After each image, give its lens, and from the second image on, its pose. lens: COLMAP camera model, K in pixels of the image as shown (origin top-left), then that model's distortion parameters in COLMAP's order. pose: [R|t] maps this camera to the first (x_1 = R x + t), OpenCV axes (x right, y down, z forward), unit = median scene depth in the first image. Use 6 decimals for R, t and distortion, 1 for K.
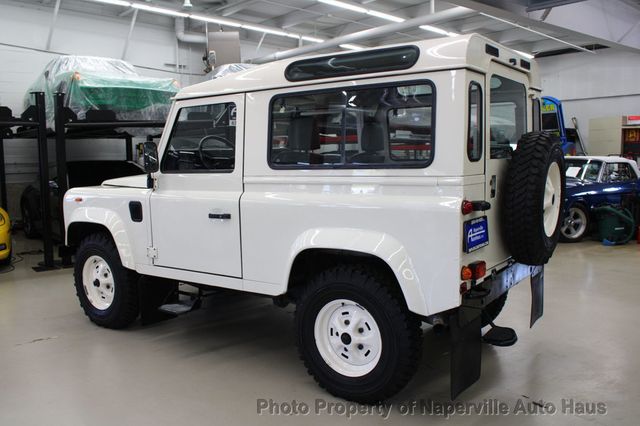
lens RADIAL K [[574.7, 0, 320.0], [0, 574.7, 213.0], [0, 0, 1]] dist [-0.101458, -0.001558]
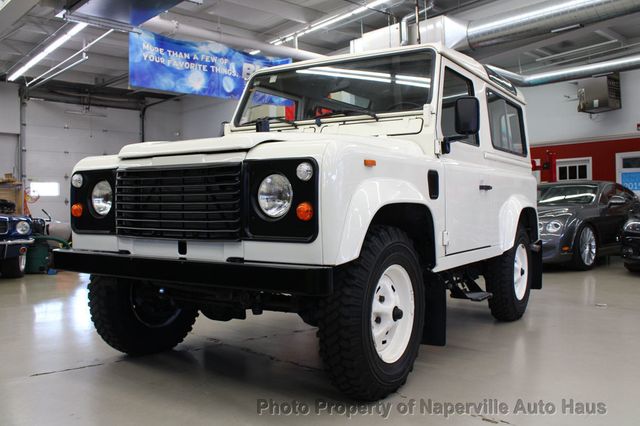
lens RADIAL K [[606.6, 0, 320.0], [0, 606.6, 213.0], [0, 0, 1]] dist [-0.097454, 0.032358]
pose [[-0.062214, 0.017885, 0.997903, -1.252408], [0.111782, 0.993674, -0.010840, 0.029326], [-0.991783, 0.110874, -0.063820, 1.395103]]
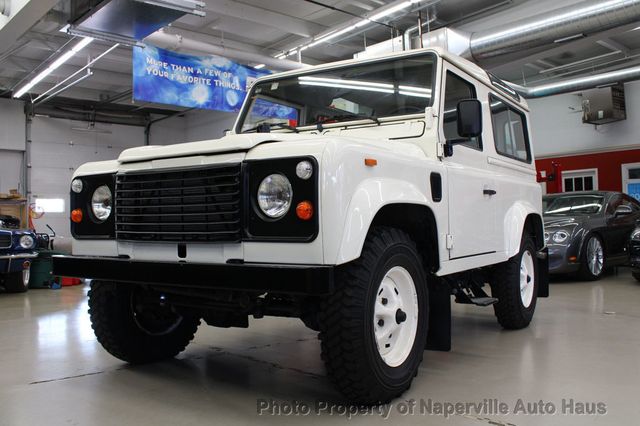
lens RADIAL K [[606.6, 0, 320.0], [0, 606.6, 213.0], [0, 0, 1]] dist [-0.097454, 0.032358]
pose [[-0.052241, 0.046617, 0.997546, -1.242168], [0.119837, 0.991984, -0.040081, 0.049098], [-0.991418, 0.117449, -0.057408, 1.390721]]
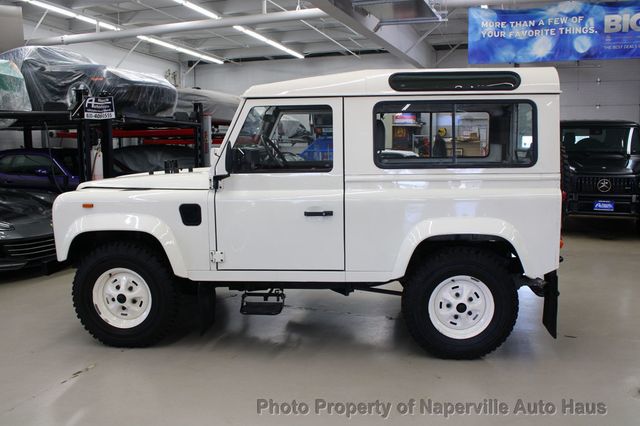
lens RADIAL K [[595.4, 0, 320.0], [0, 595.4, 213.0], [0, 0, 1]] dist [-0.110550, 0.064613]
pose [[0.862625, -0.050967, 0.503269, -0.736604], [0.046249, 0.998691, 0.021867, -0.019890], [-0.503725, 0.004413, 0.863853, 0.061134]]
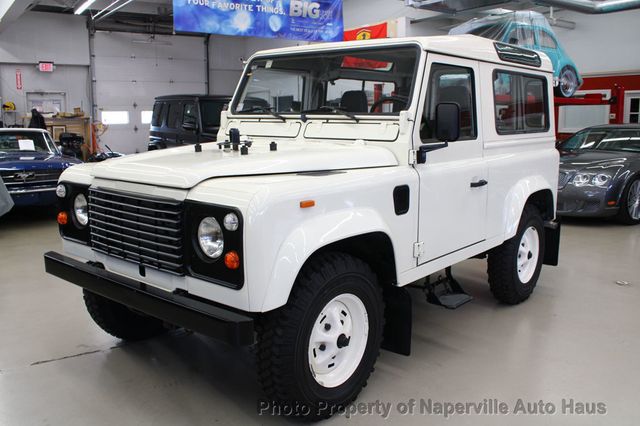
lens RADIAL K [[595.4, 0, 320.0], [0, 595.4, 213.0], [0, 0, 1]] dist [-0.110550, 0.064613]
pose [[0.077692, -0.140630, 0.987009, -1.232710], [0.103053, 0.985831, 0.132350, -0.109687], [-0.991637, 0.091432, 0.091084, 1.209019]]
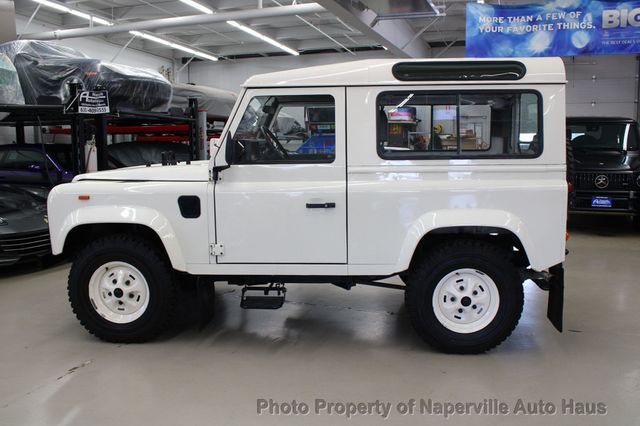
lens RADIAL K [[595.4, 0, 320.0], [0, 595.4, 213.0], [0, 0, 1]] dist [-0.110550, 0.064613]
pose [[0.856248, -0.051785, 0.513963, -0.741038], [0.046351, 0.998651, 0.023401, -0.006376], [-0.514481, 0.003785, 0.857493, 0.089288]]
